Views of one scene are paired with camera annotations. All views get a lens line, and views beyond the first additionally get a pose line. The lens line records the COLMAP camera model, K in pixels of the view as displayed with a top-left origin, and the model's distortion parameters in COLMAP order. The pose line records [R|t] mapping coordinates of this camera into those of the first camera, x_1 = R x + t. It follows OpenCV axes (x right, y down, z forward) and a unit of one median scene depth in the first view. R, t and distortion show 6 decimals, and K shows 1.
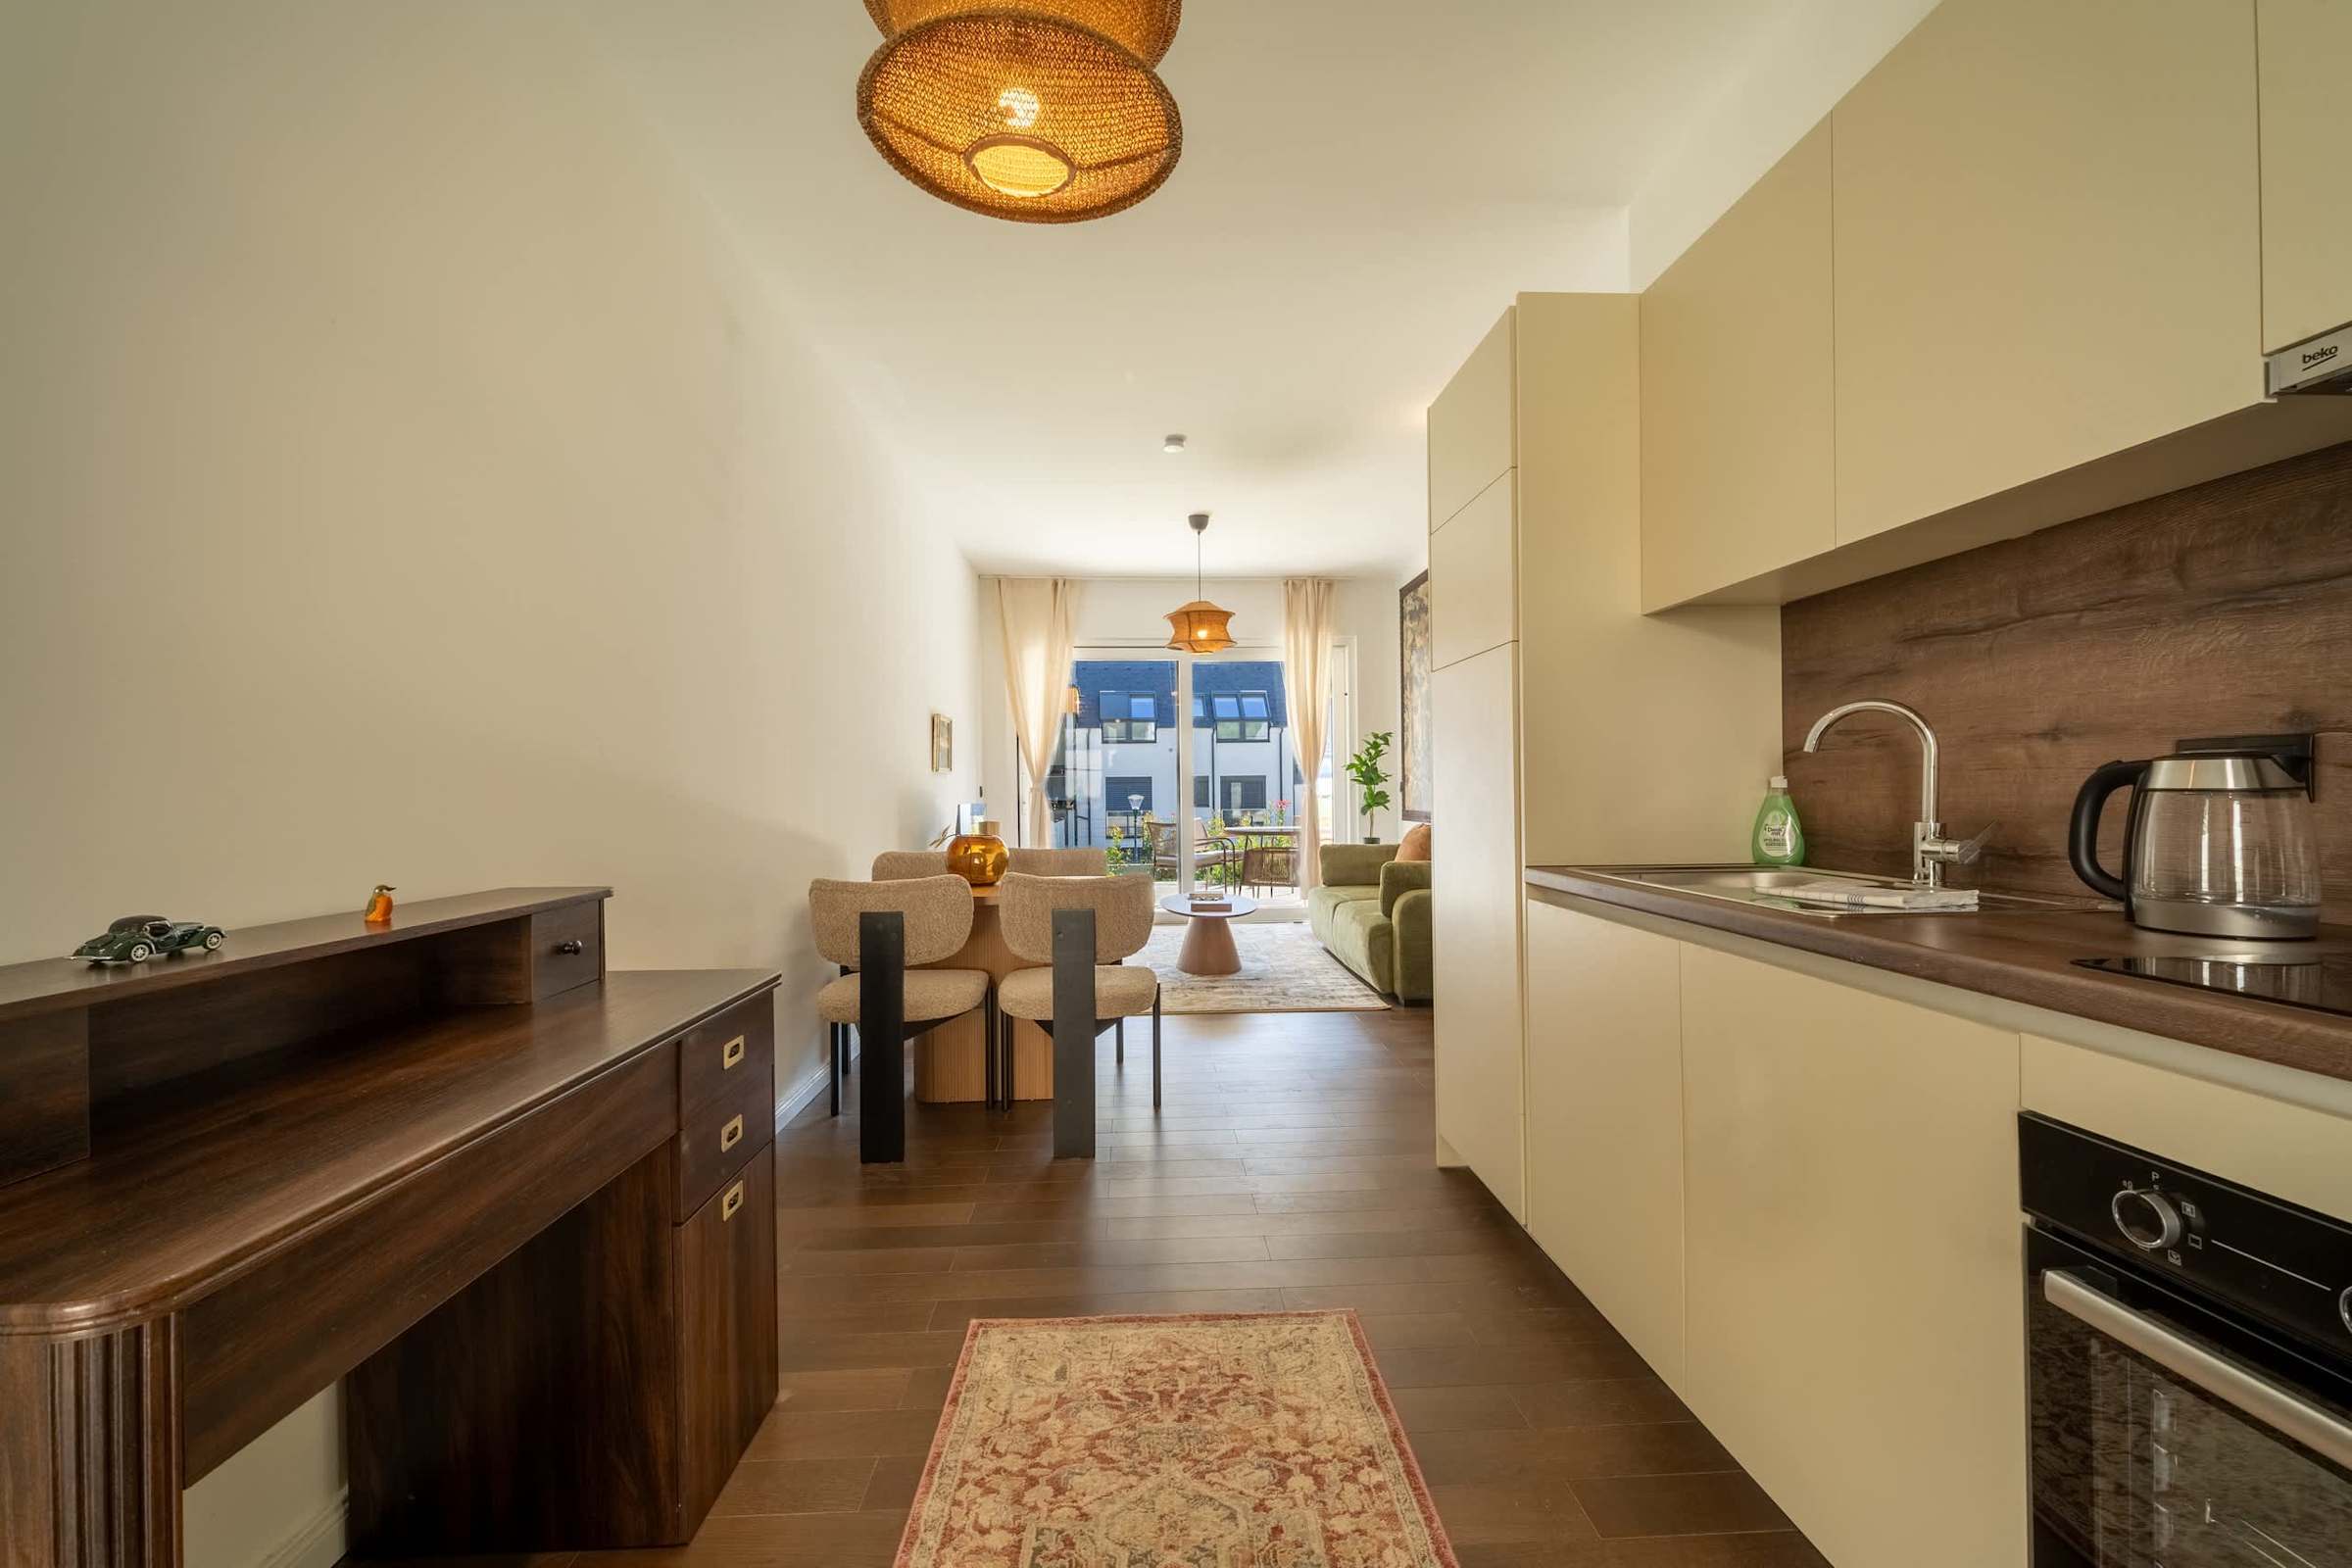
lens RADIAL K [[919.0, 0, 1181.5], [0, 919.0, 788.2], [0, 0, 1]] dist [0.000241, -0.000017]
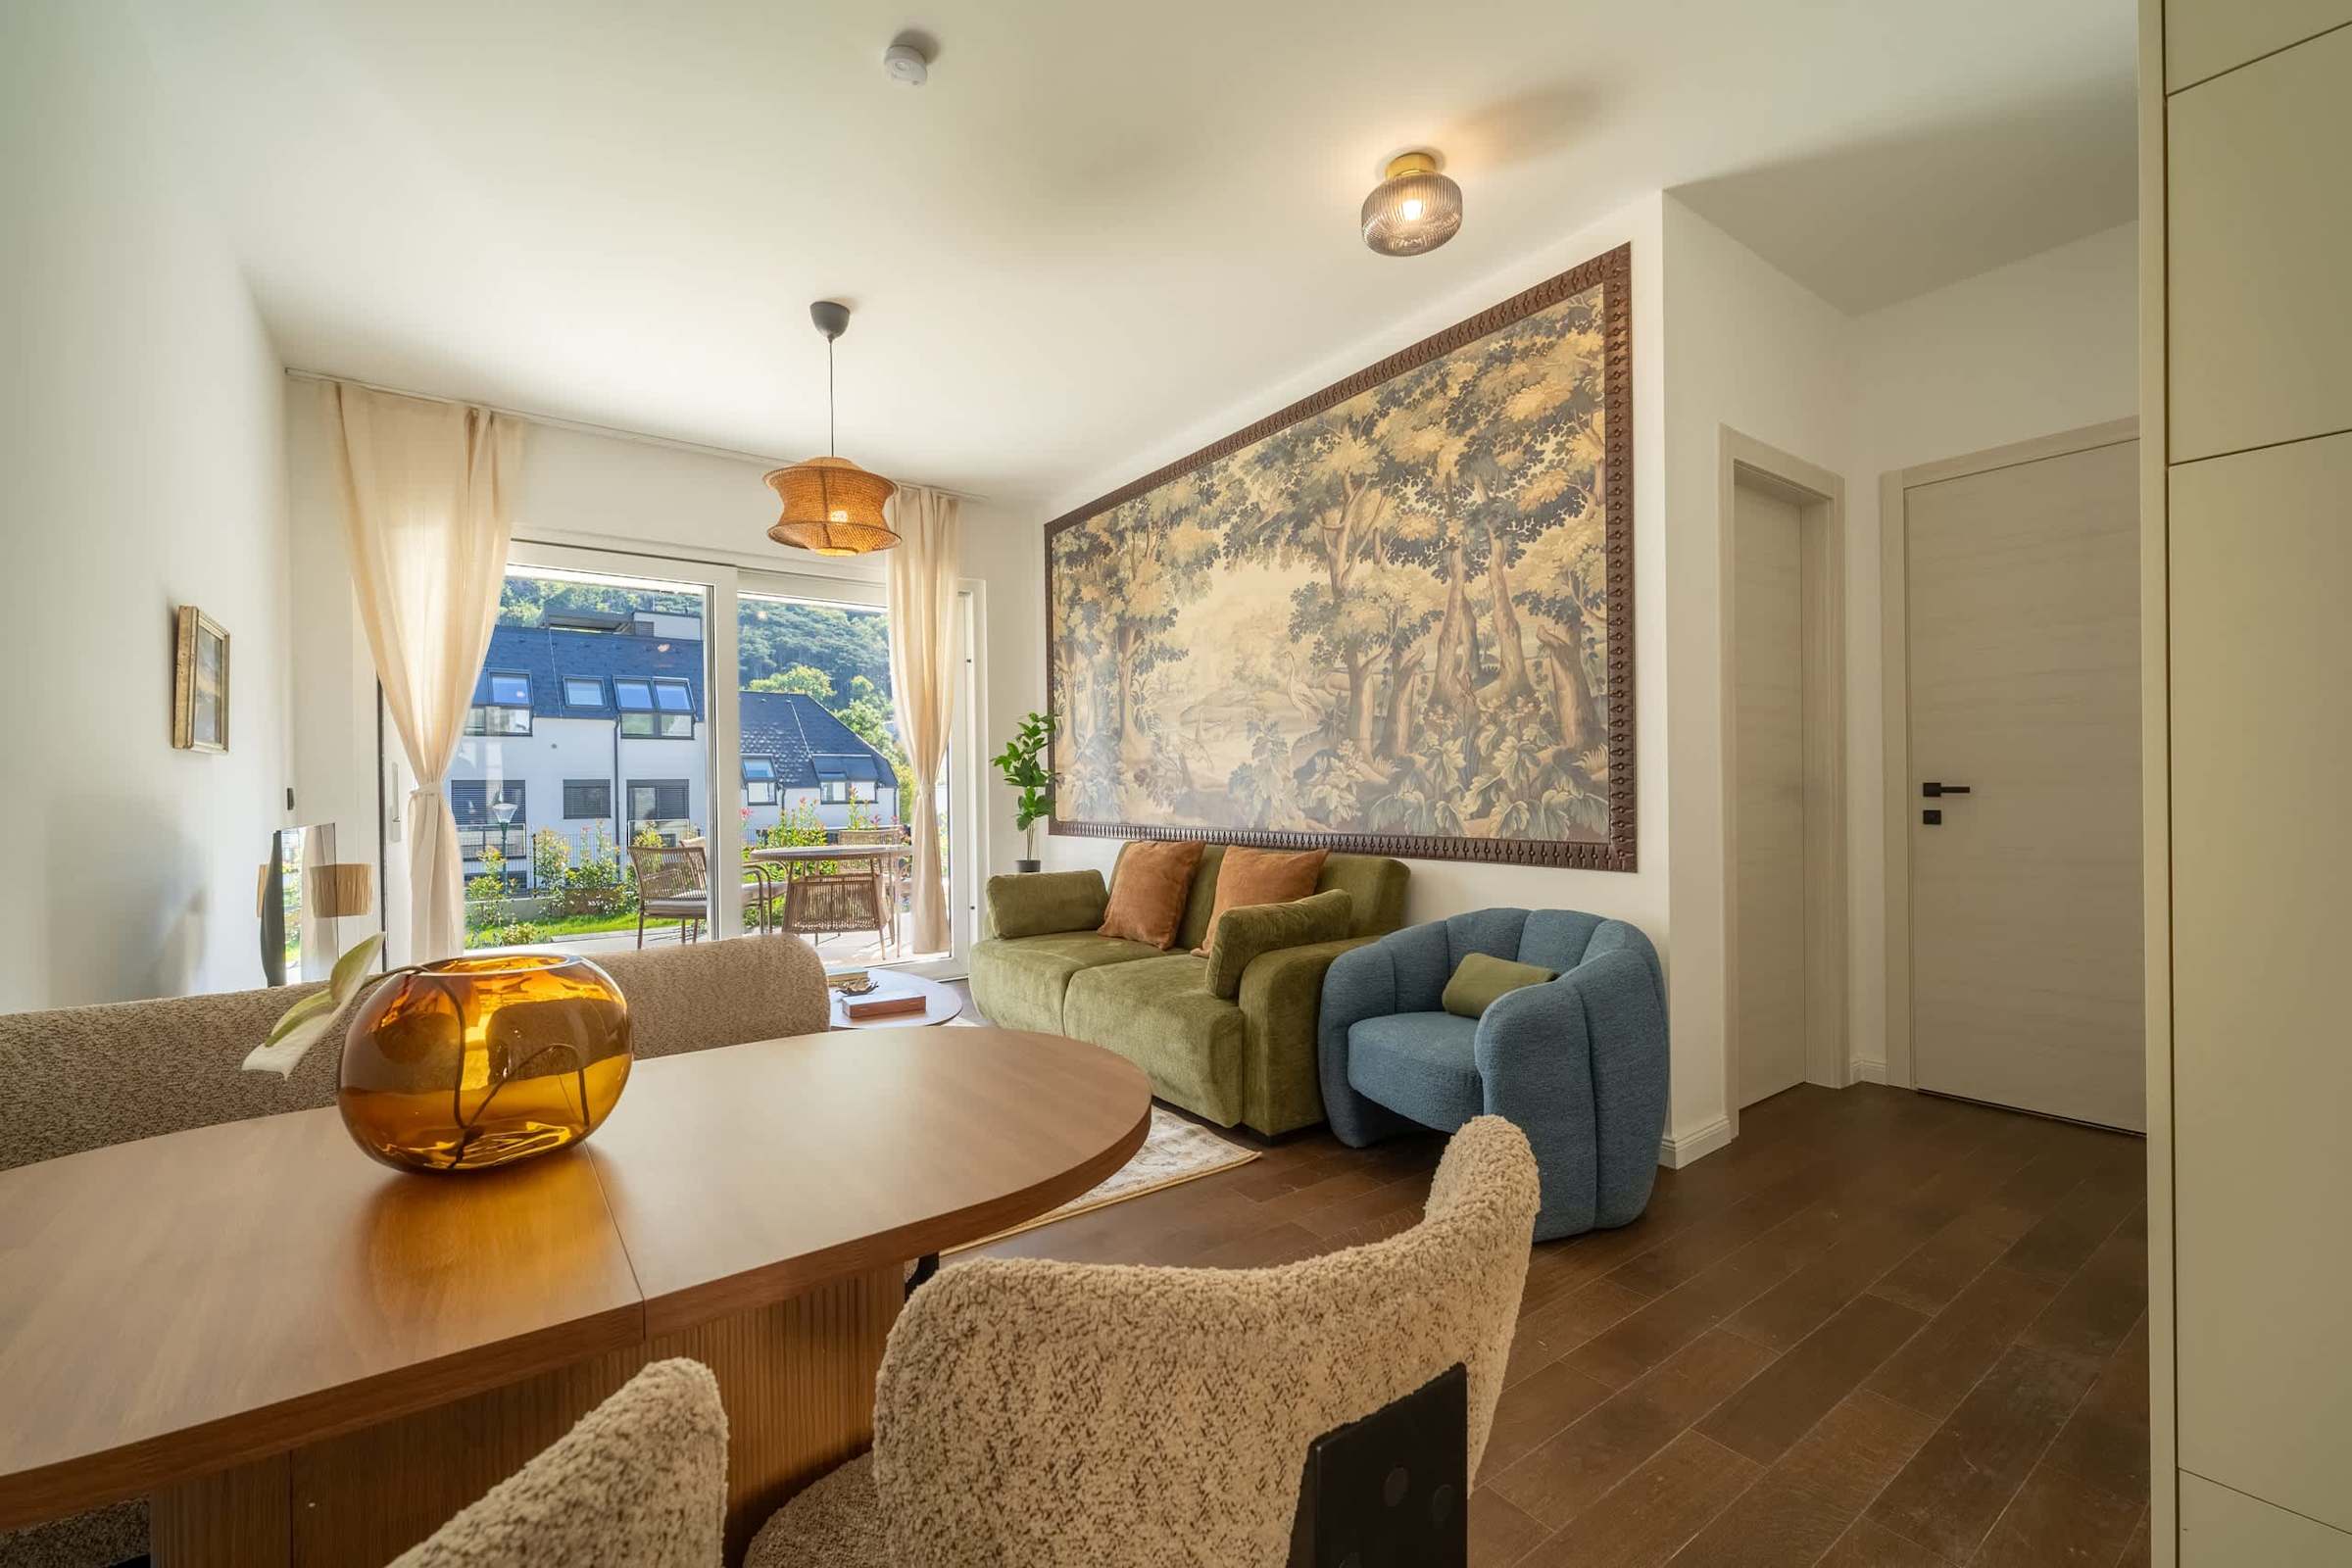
lens RADIAL K [[958.9, 0, 1169.0], [0, 958.9, 791.8], [0, 0, 1]] dist [0.003053, -0.000196]
pose [[0.844929, 0.001574, 0.534876, -0.093991], [0.000022, 0.999996, -0.002976, 0.002438], [-0.534878, 0.002527, 0.844925, 0.300957]]
